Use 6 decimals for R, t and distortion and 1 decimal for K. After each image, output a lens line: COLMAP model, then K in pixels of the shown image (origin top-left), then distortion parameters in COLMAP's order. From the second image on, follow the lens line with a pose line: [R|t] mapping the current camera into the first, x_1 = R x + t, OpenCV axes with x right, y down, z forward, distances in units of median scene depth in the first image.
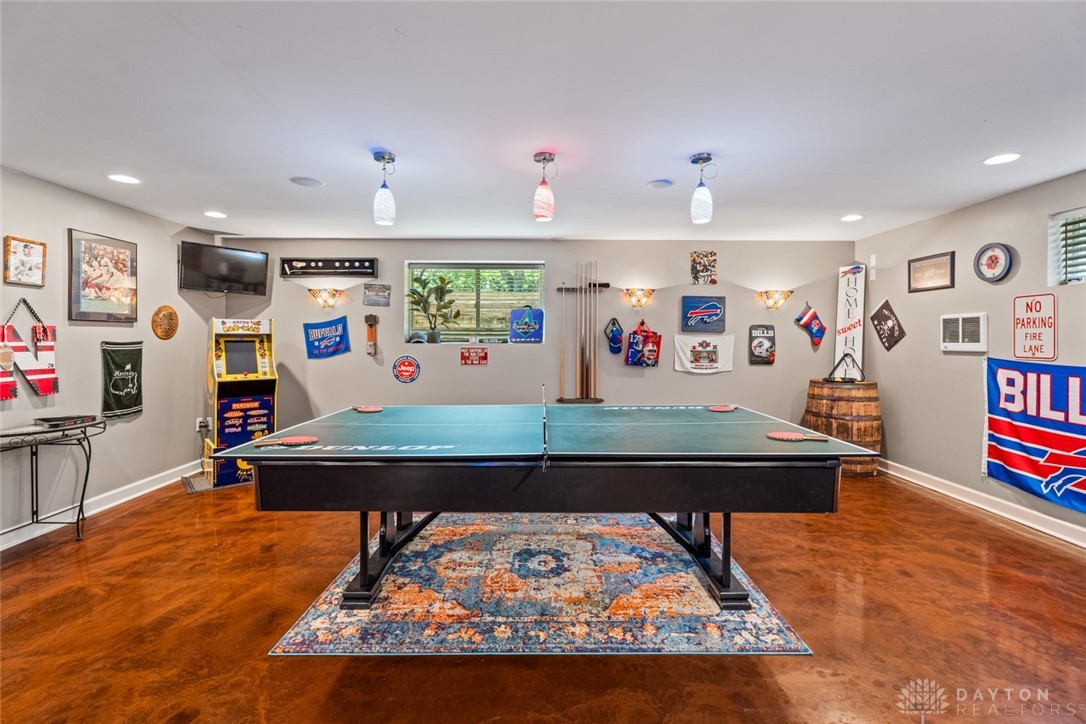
lens RADIAL K [[486.6, 0, 539.9], [0, 486.6, 335.5], [0, 0, 1]] dist [0.004596, 0.000539]
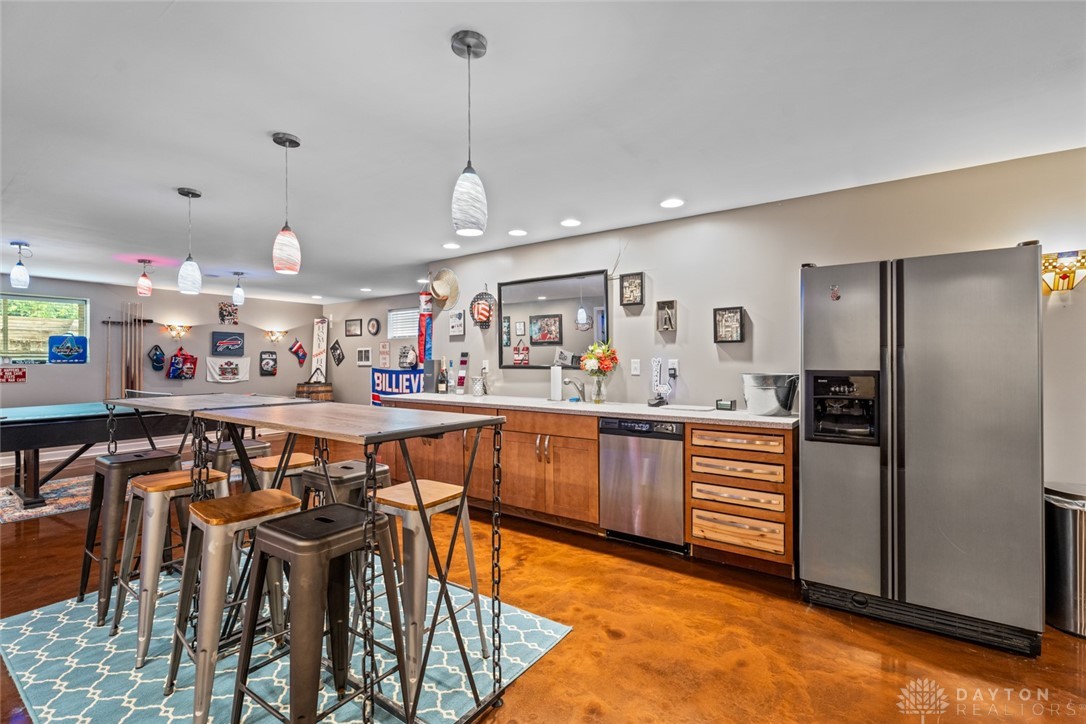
lens RADIAL K [[486.6, 0, 541.9], [0, 486.6, 365.8], [0, 0, 1]] dist [0.004596, 0.000539]
pose [[0.589951, -0.010883, 0.807366, -0.327443], [-0.002918, 0.999874, 0.015610, -0.001744], [-0.807434, -0.011566, 0.589845, -0.714436]]
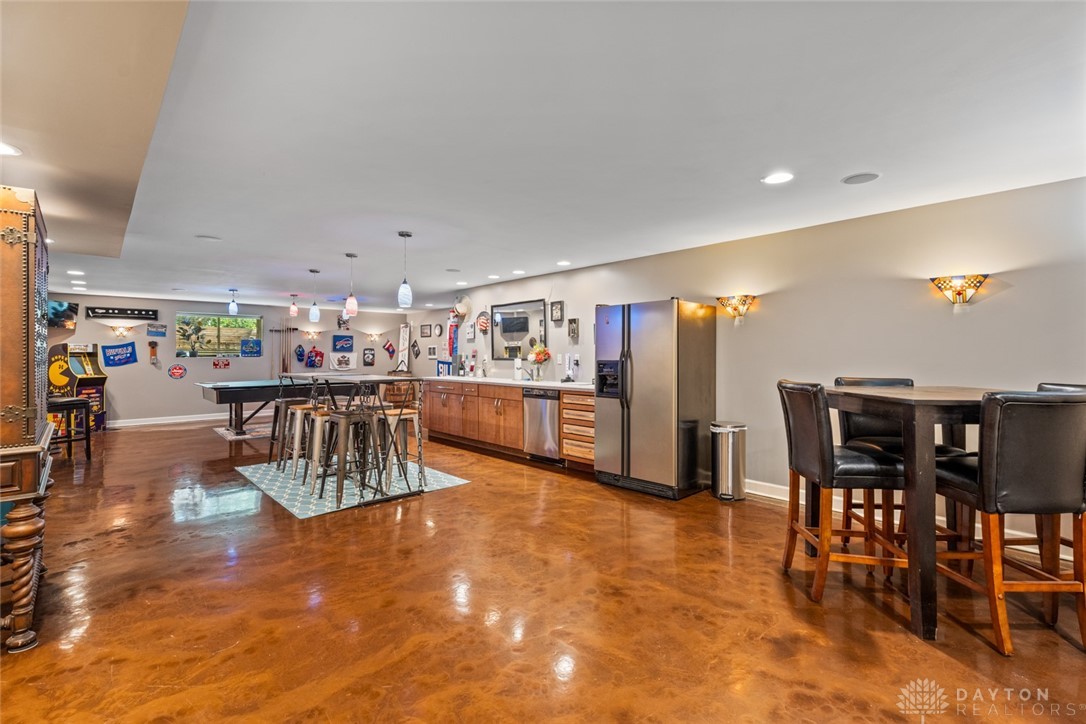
lens RADIAL K [[486.6, 0, 542.1], [0, 486.6, 354.9], [0, 0, 1]] dist [0.004596, 0.000539]
pose [[0.743315, -0.002227, 0.668937, -0.485818], [-0.002157, 0.999981, 0.005726, -0.006126], [-0.668938, -0.005699, 0.743297, -1.284125]]
